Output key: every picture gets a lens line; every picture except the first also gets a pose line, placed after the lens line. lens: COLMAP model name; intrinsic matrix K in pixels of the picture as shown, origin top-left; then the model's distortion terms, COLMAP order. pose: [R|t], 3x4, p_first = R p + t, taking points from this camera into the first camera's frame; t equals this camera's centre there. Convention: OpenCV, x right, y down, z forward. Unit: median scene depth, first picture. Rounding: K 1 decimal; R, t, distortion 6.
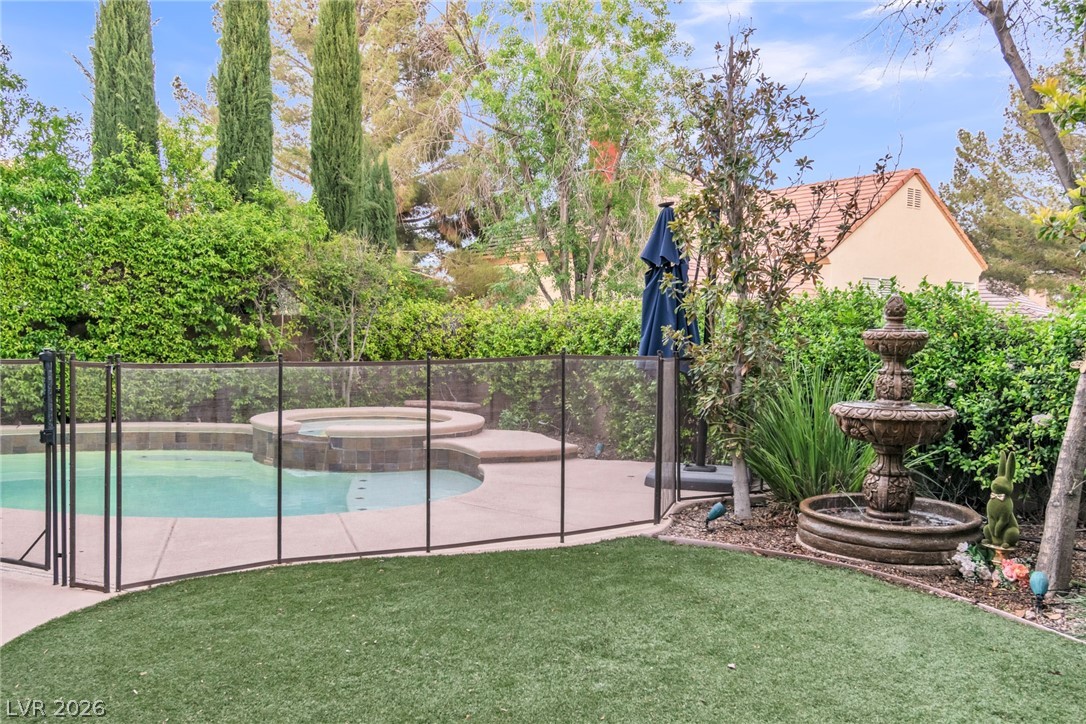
lens RADIAL K [[957.1, 0, 545.4], [0, 957.1, 363.3], [0, 0, 1]] dist [0.002252, -0.011490]
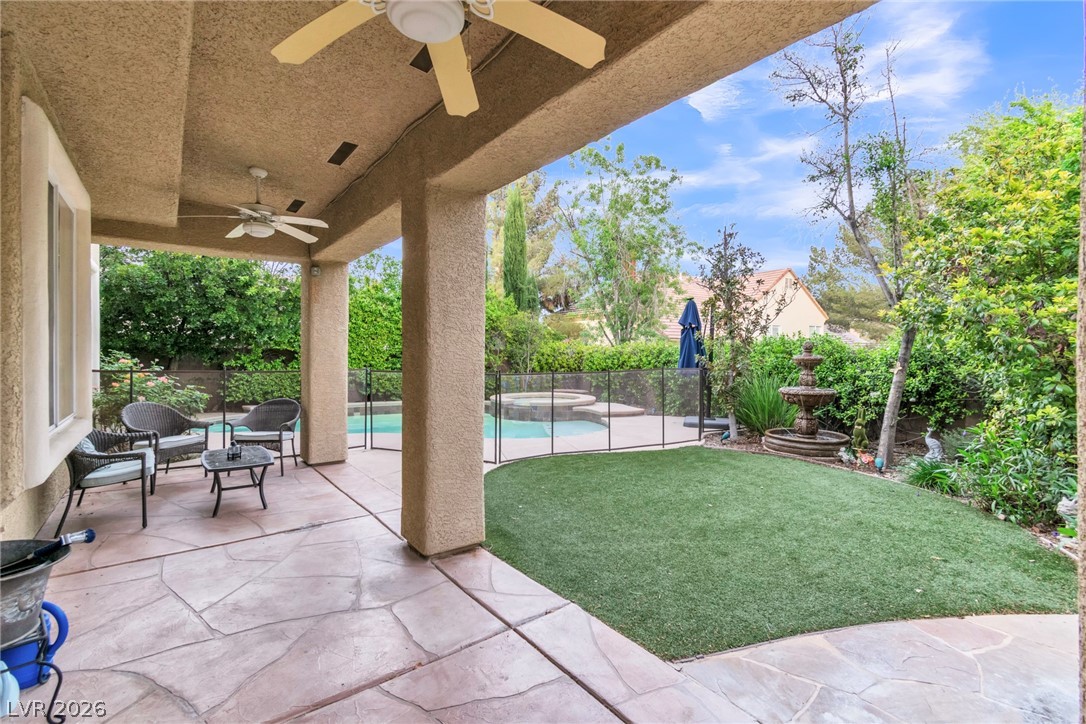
lens RADIAL K [[486.2, 0, 559.3], [0, 486.2, 359.4], [0, 0, 1]] dist [0.003134, -0.000485]
pose [[0.997300, -0.011547, -0.072518, -0.117777], [0.009877, 0.999679, -0.023338, -0.003919], [0.072764, 0.022559, 0.997094, -0.170248]]
